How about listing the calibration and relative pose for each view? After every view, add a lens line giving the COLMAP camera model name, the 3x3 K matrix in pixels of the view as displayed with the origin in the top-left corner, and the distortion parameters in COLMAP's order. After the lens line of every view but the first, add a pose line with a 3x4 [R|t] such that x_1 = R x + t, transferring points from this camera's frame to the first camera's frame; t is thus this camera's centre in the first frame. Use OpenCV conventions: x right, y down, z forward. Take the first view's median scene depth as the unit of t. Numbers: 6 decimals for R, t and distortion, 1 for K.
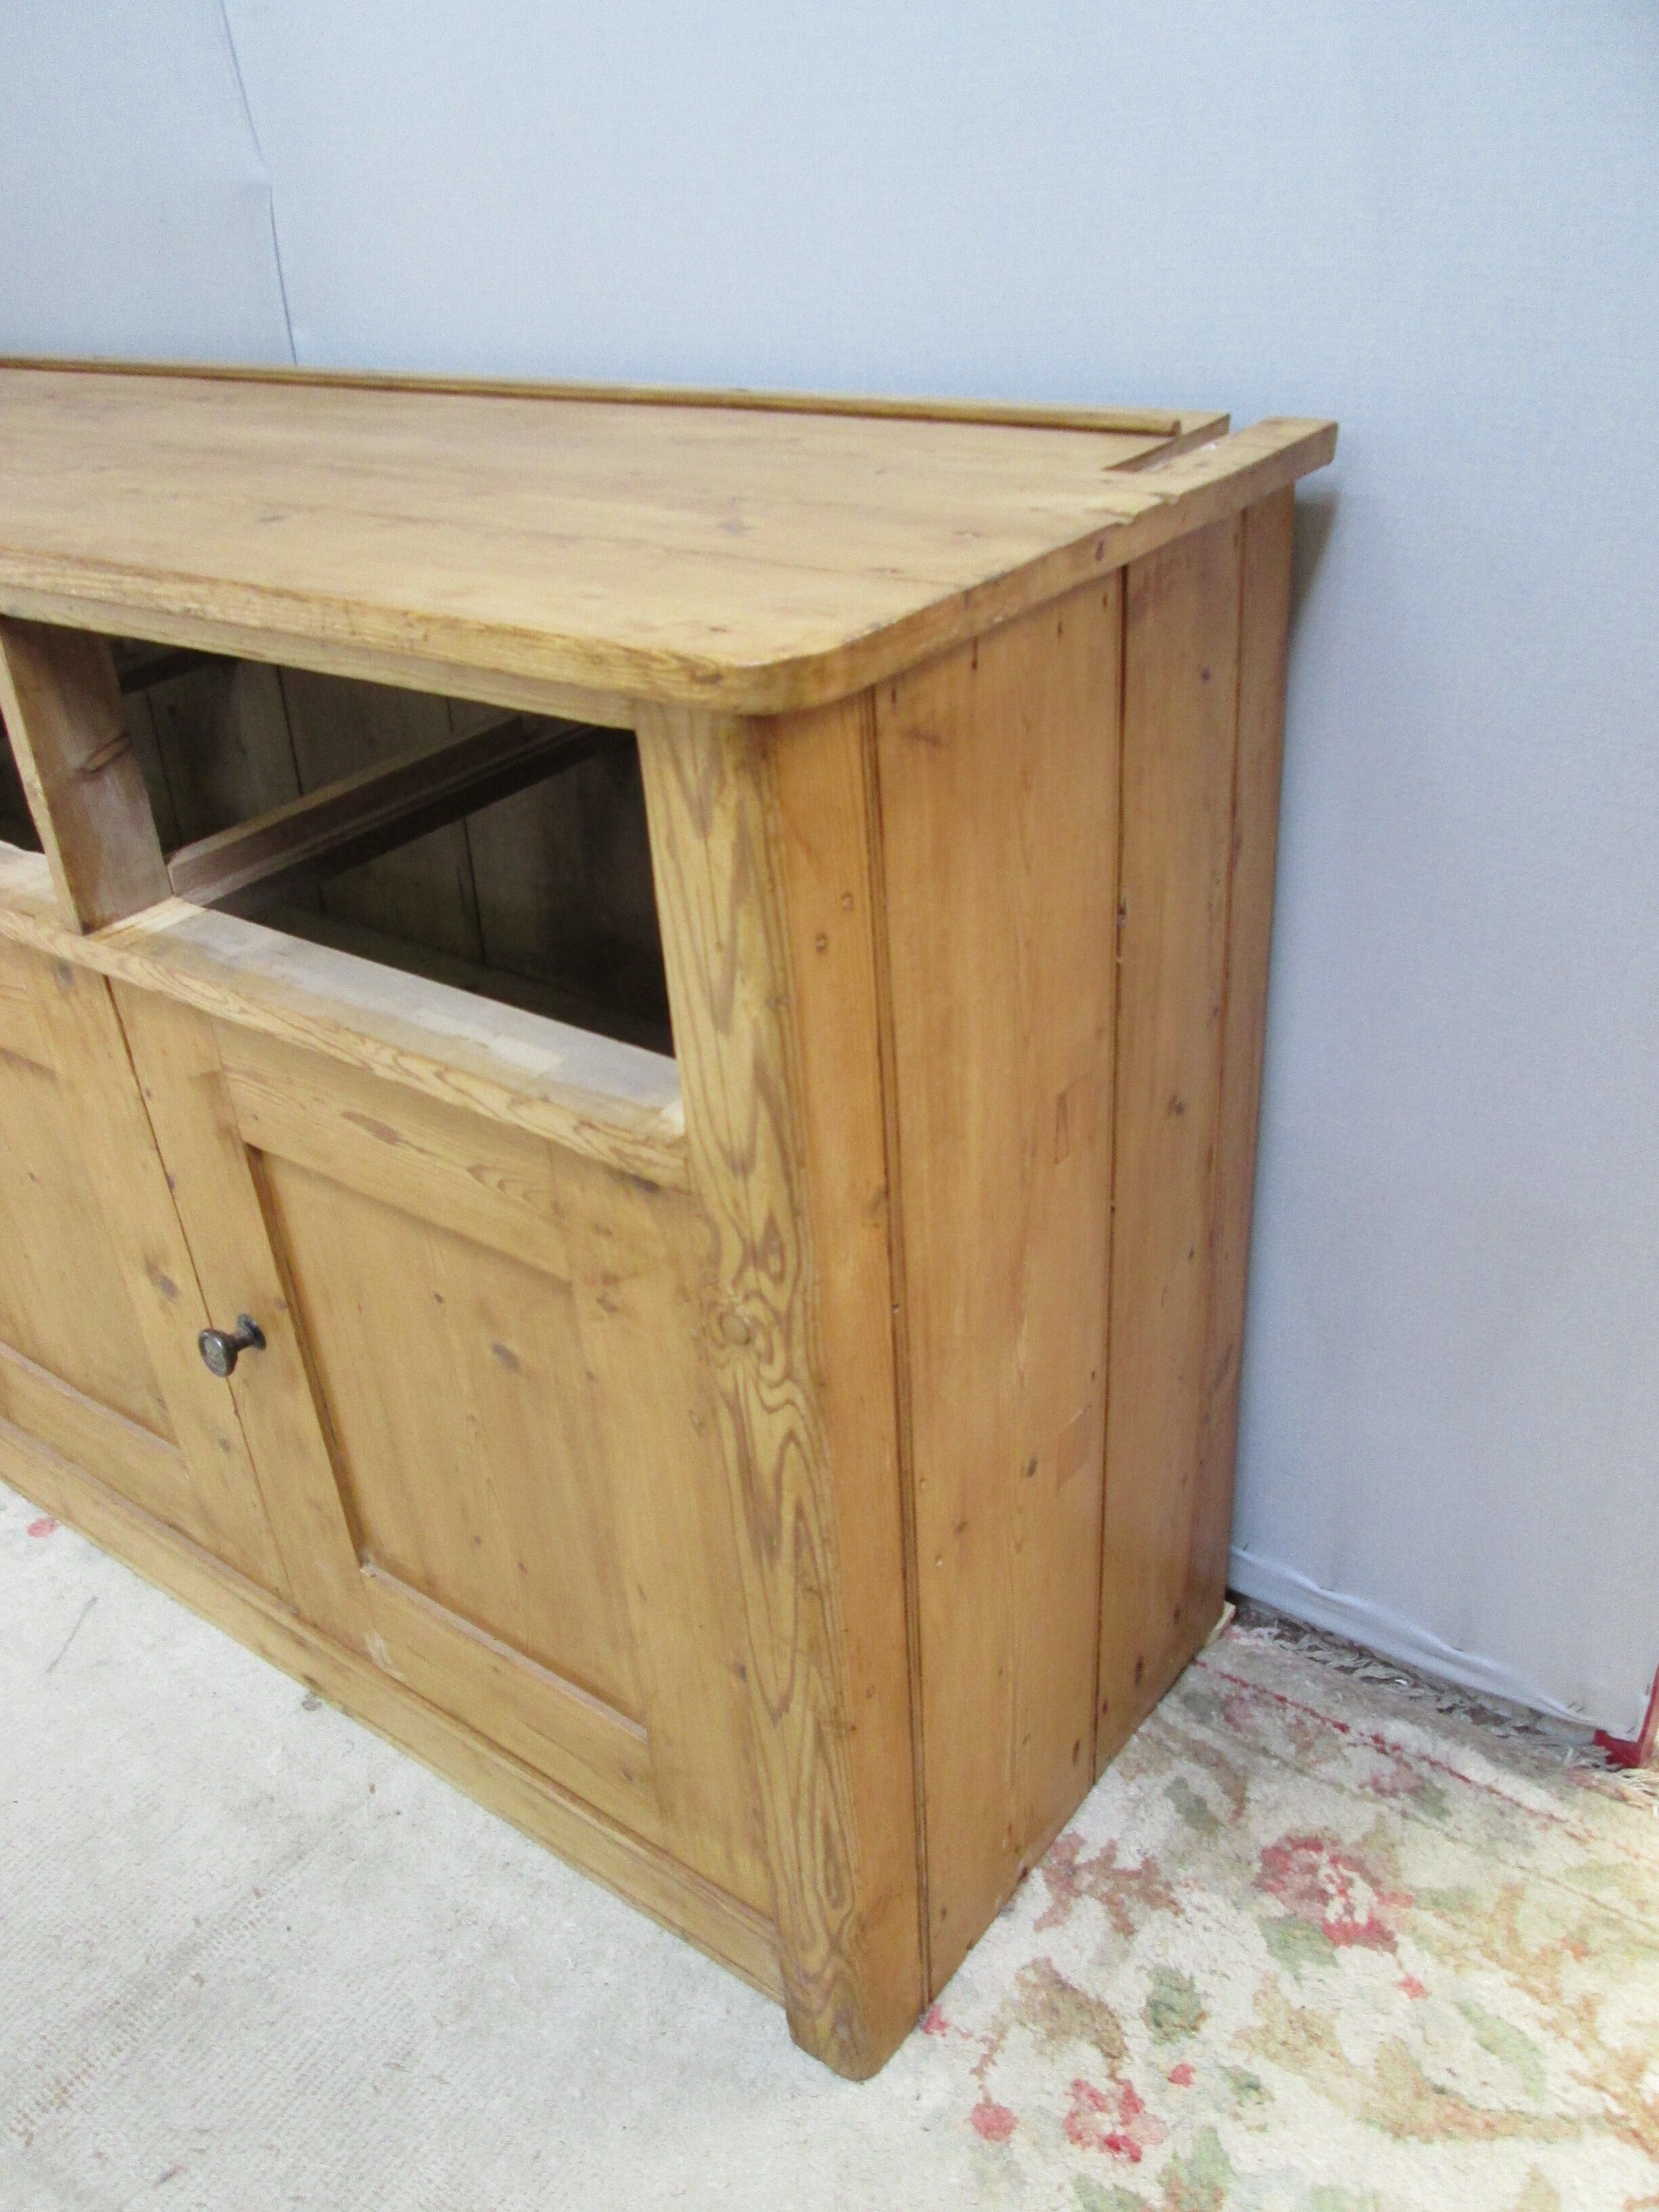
lens RADIAL K [[1791.3, 0, 914.8], [0, 1791.3, 1039.5], [0, 0, 1]] dist [-0.050559, -0.003253]
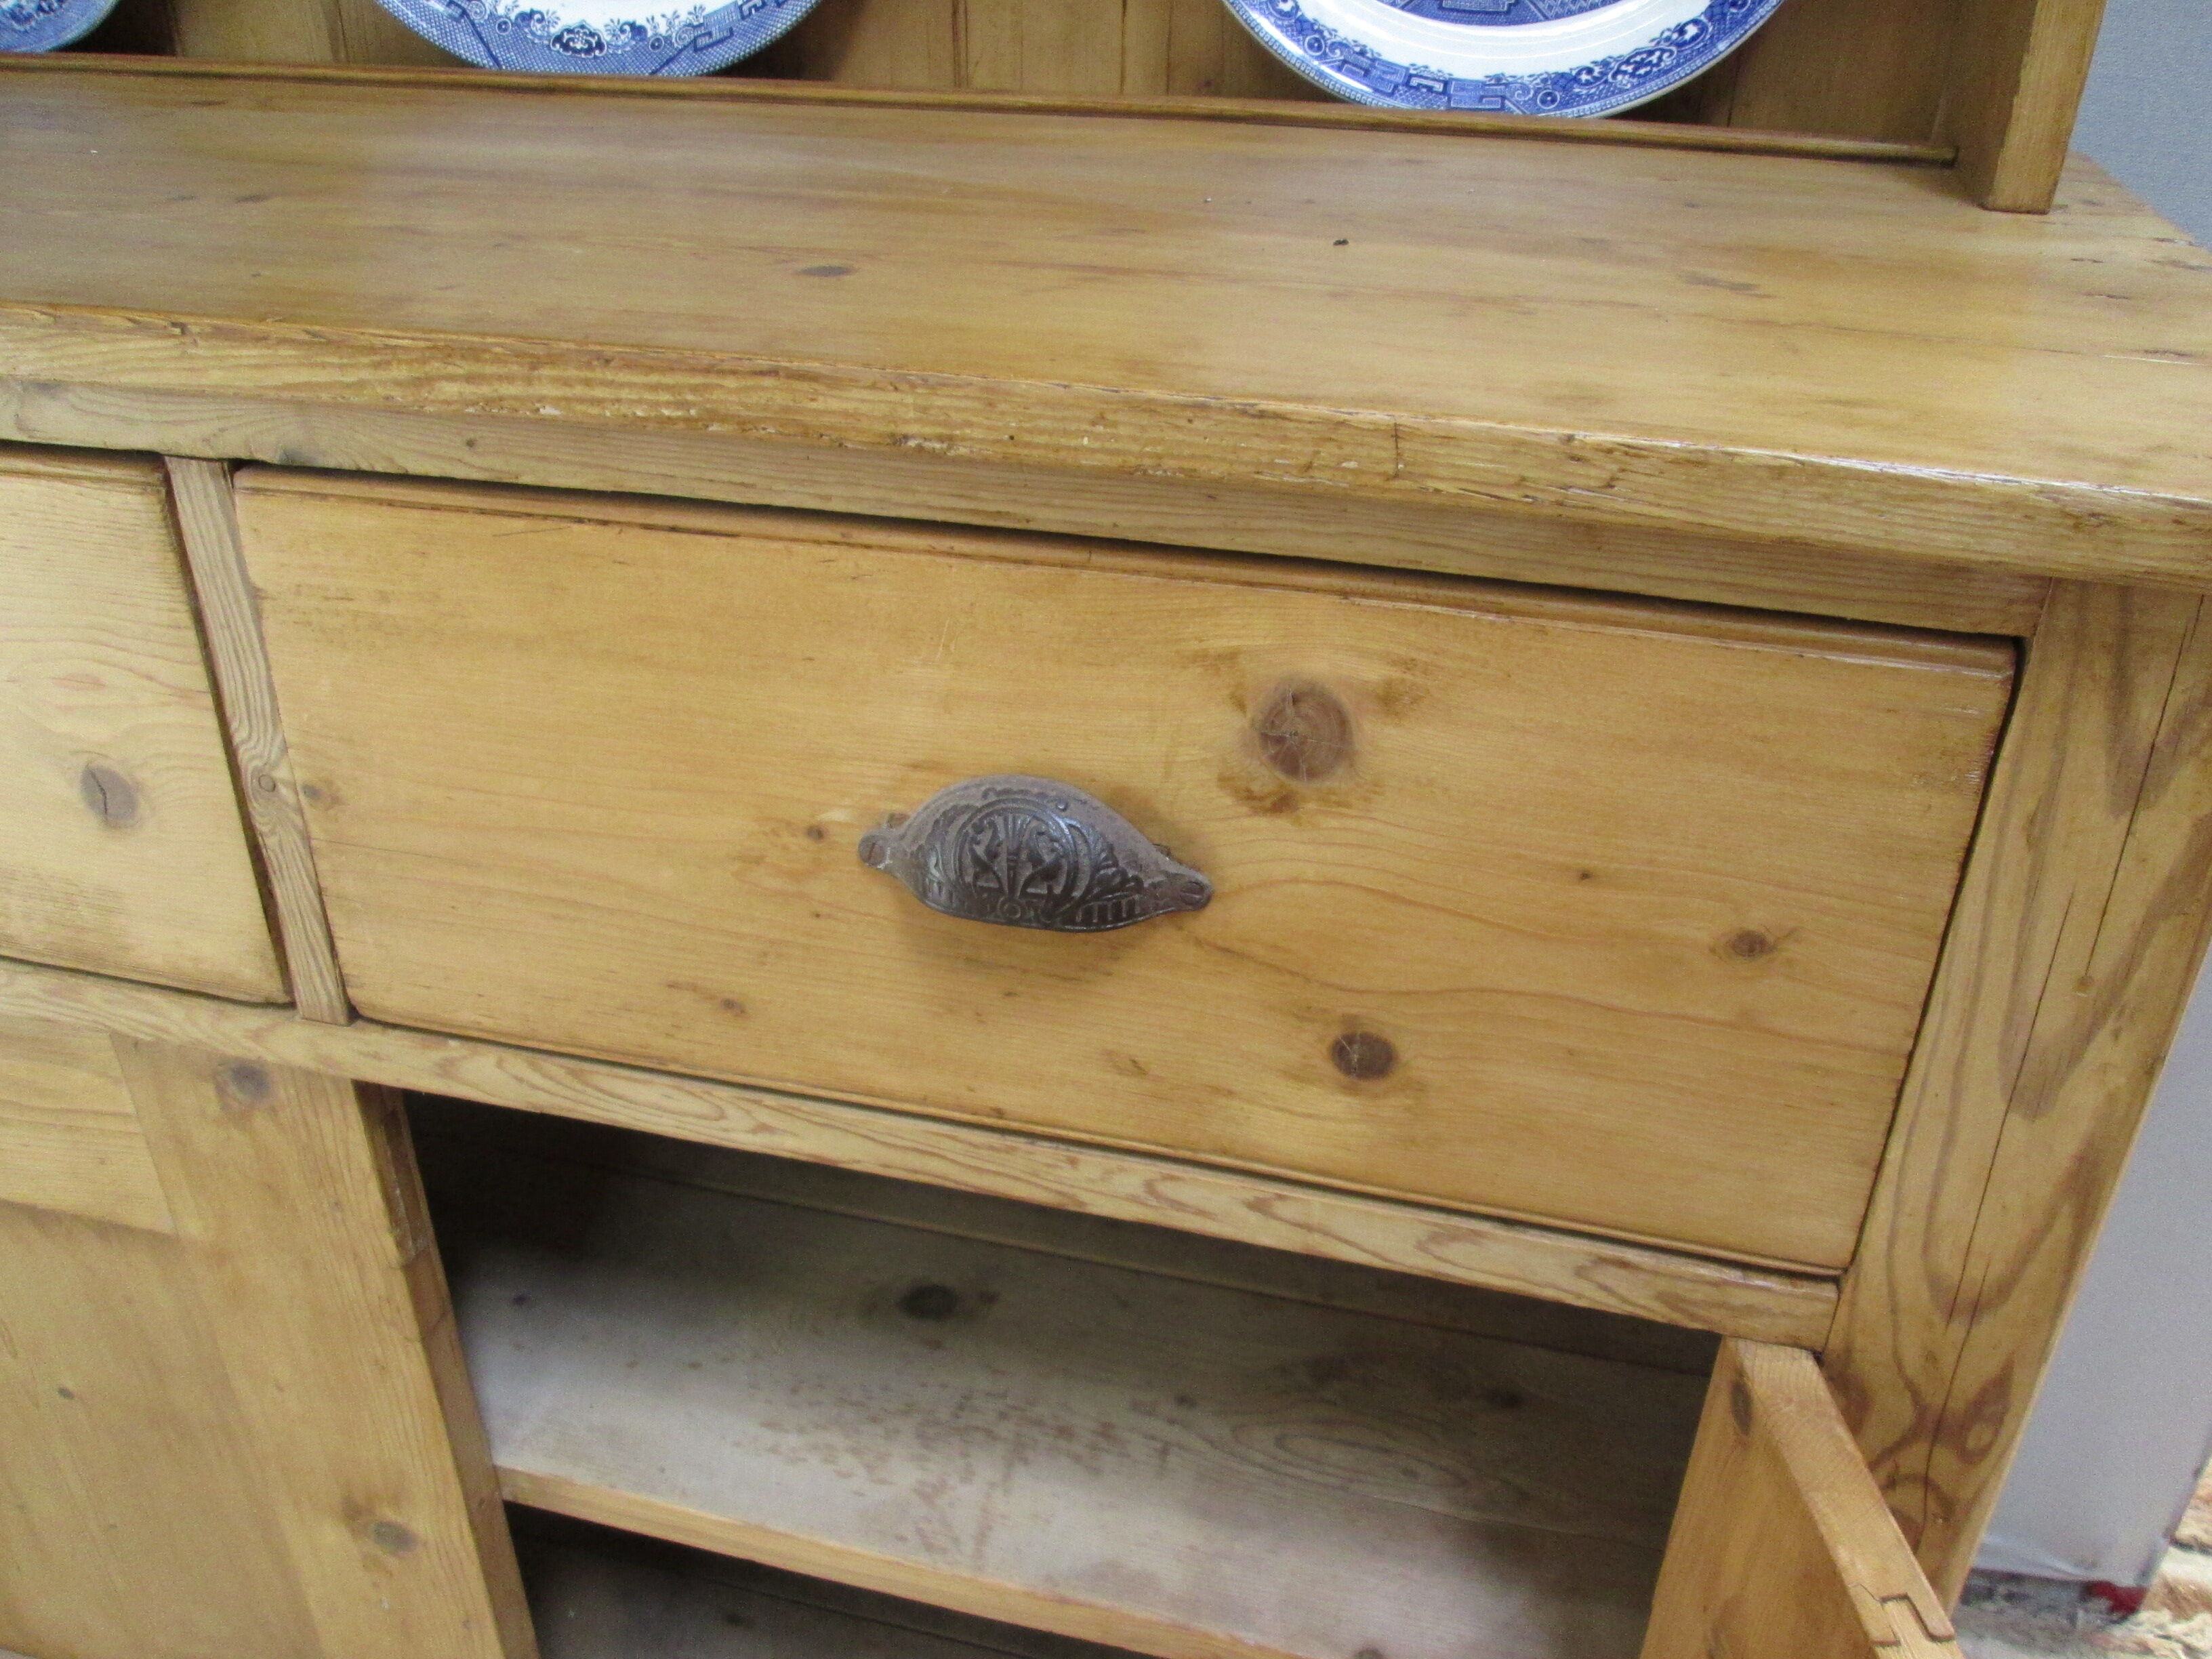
lens RADIAL K [[1791.3, 0, 1161.6], [0, 1791.3, 836.2], [0, 0, 1]] dist [-0.050559, -0.003253]
pose [[0.929027, -0.123787, 0.348692, -0.421882], [0.115537, 0.992308, 0.044446, -0.115428], [-0.351511, -0.001004, 0.936183, 0.396706]]
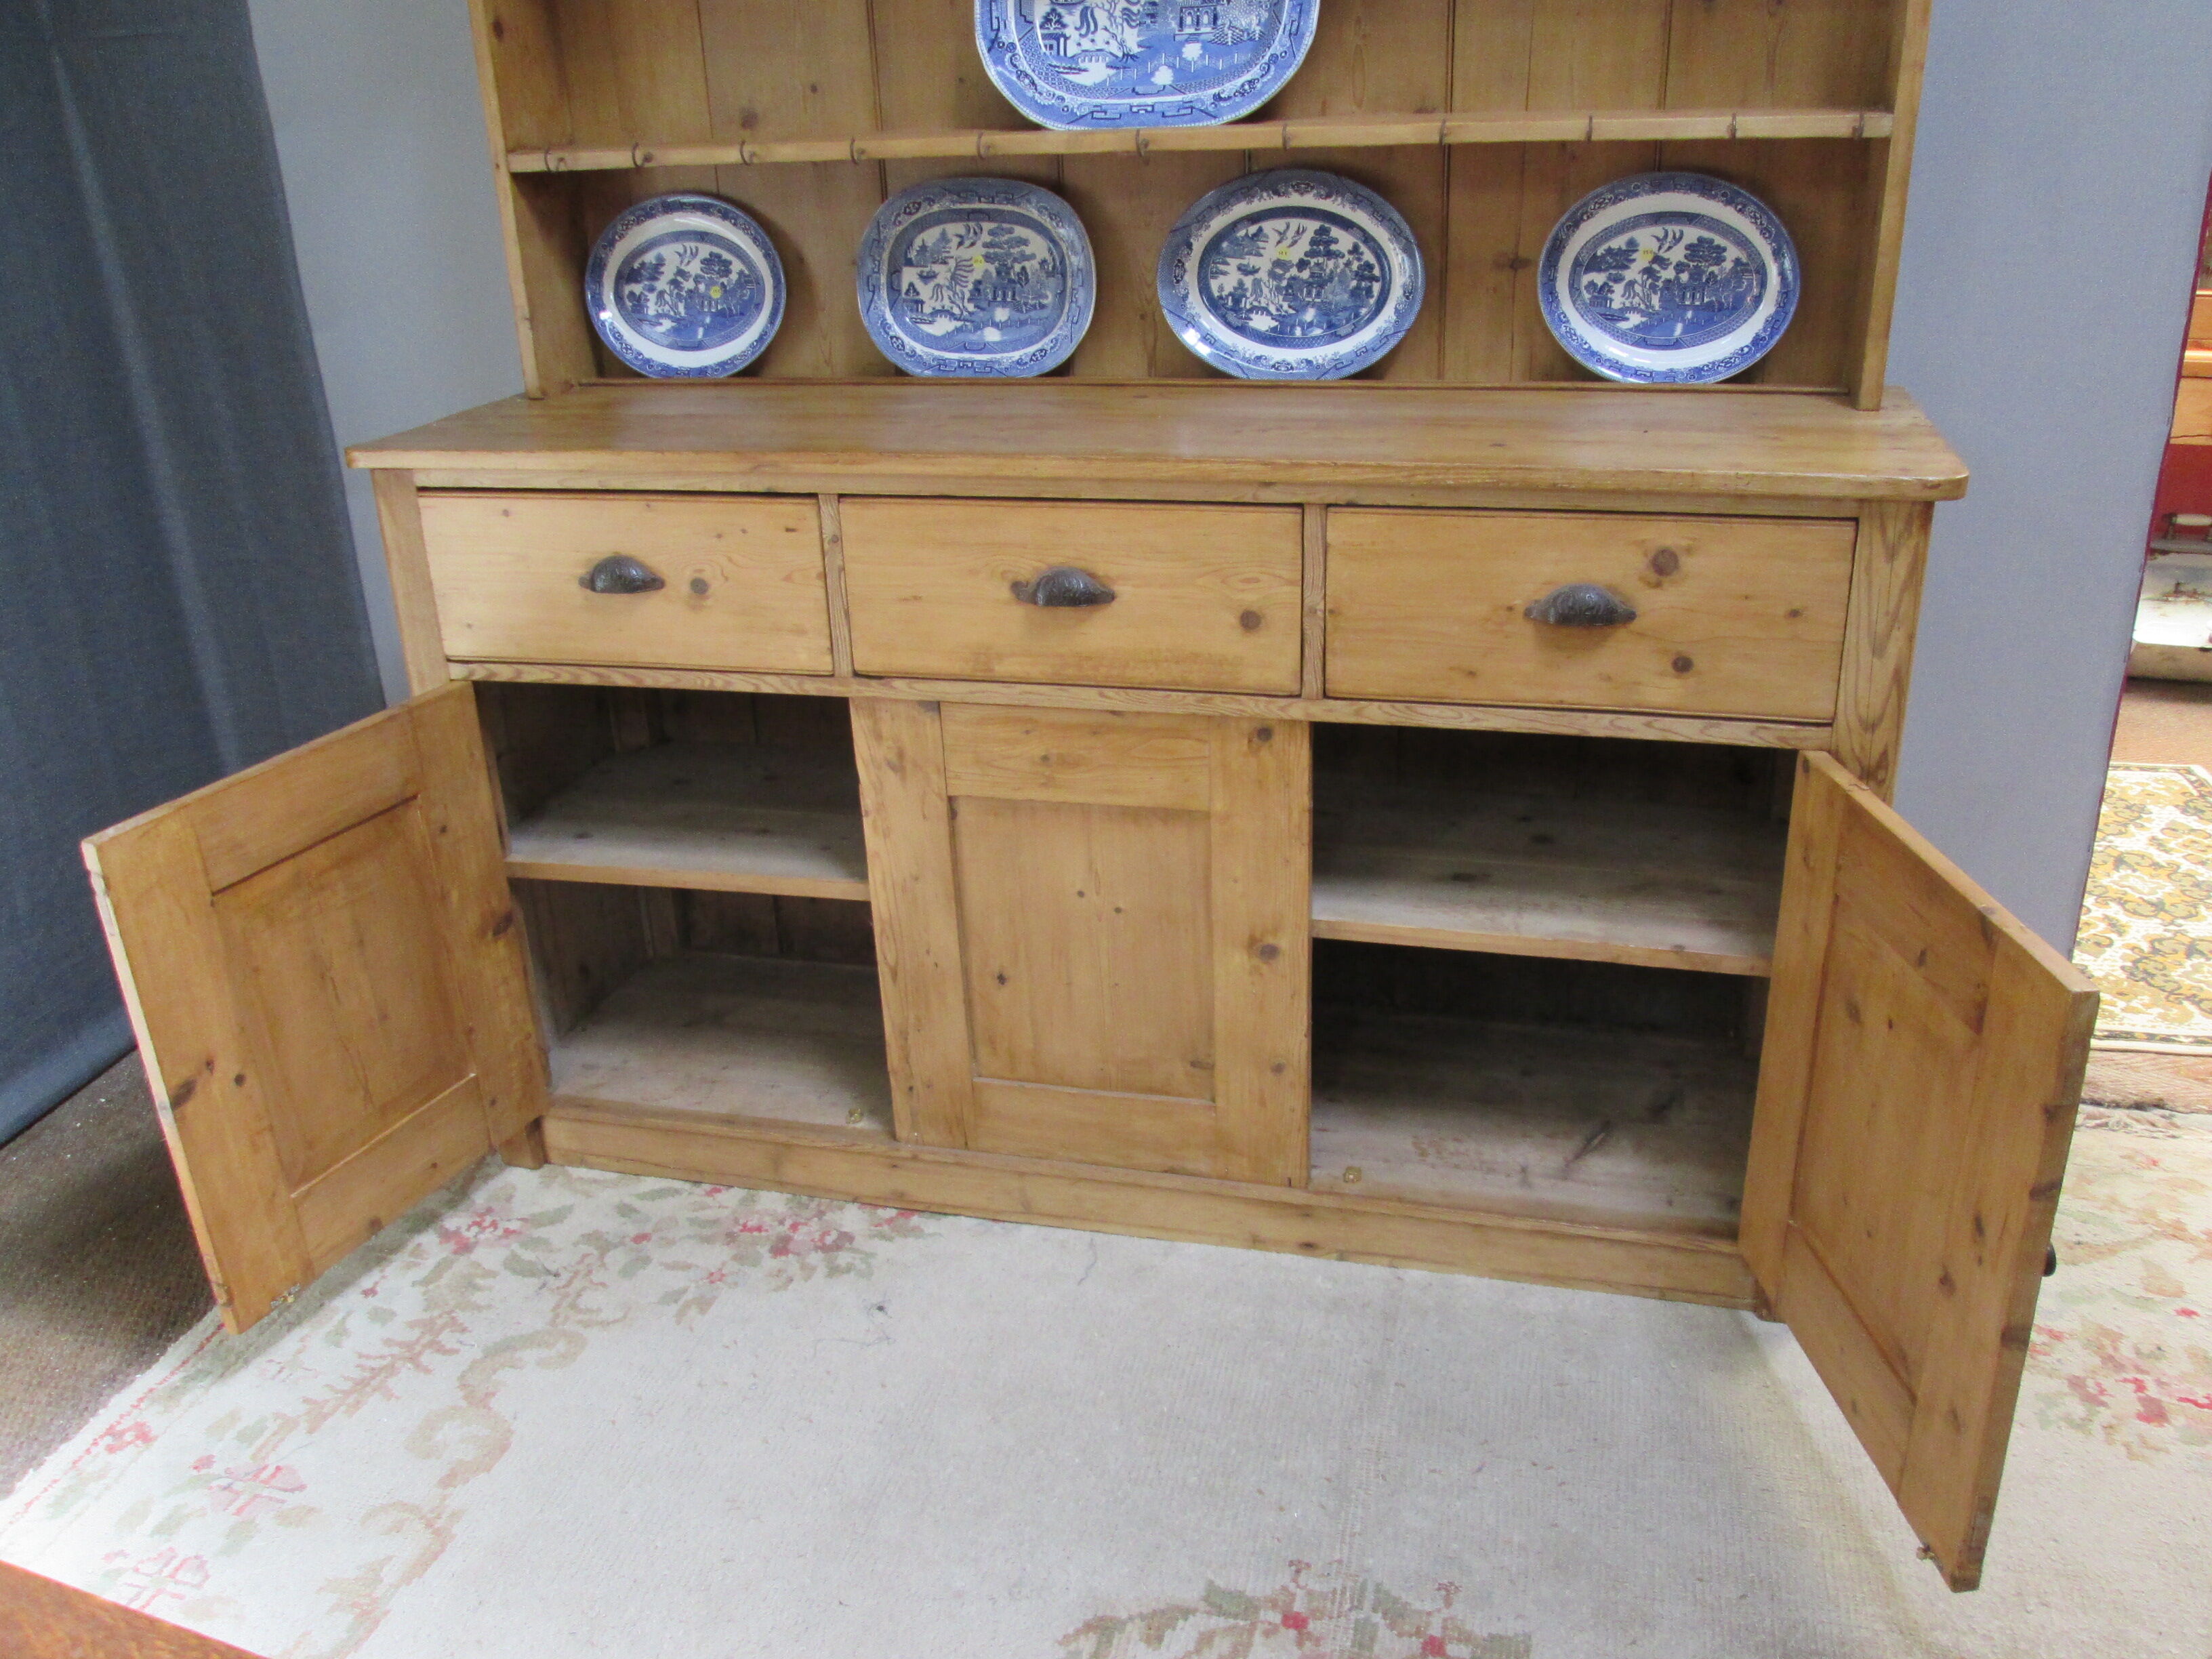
lens RADIAL K [[1827.7, 0, 1106.0], [0, 1827.7, 829.5], [0, 0, 1]] dist [-0.103049, 0.048338]
pose [[0.939146, -0.117215, 0.322902, -1.237377], [0.152231, 0.984655, -0.085323, 0.176507], [-0.307946, 0.129286, 0.942578, -0.521218]]
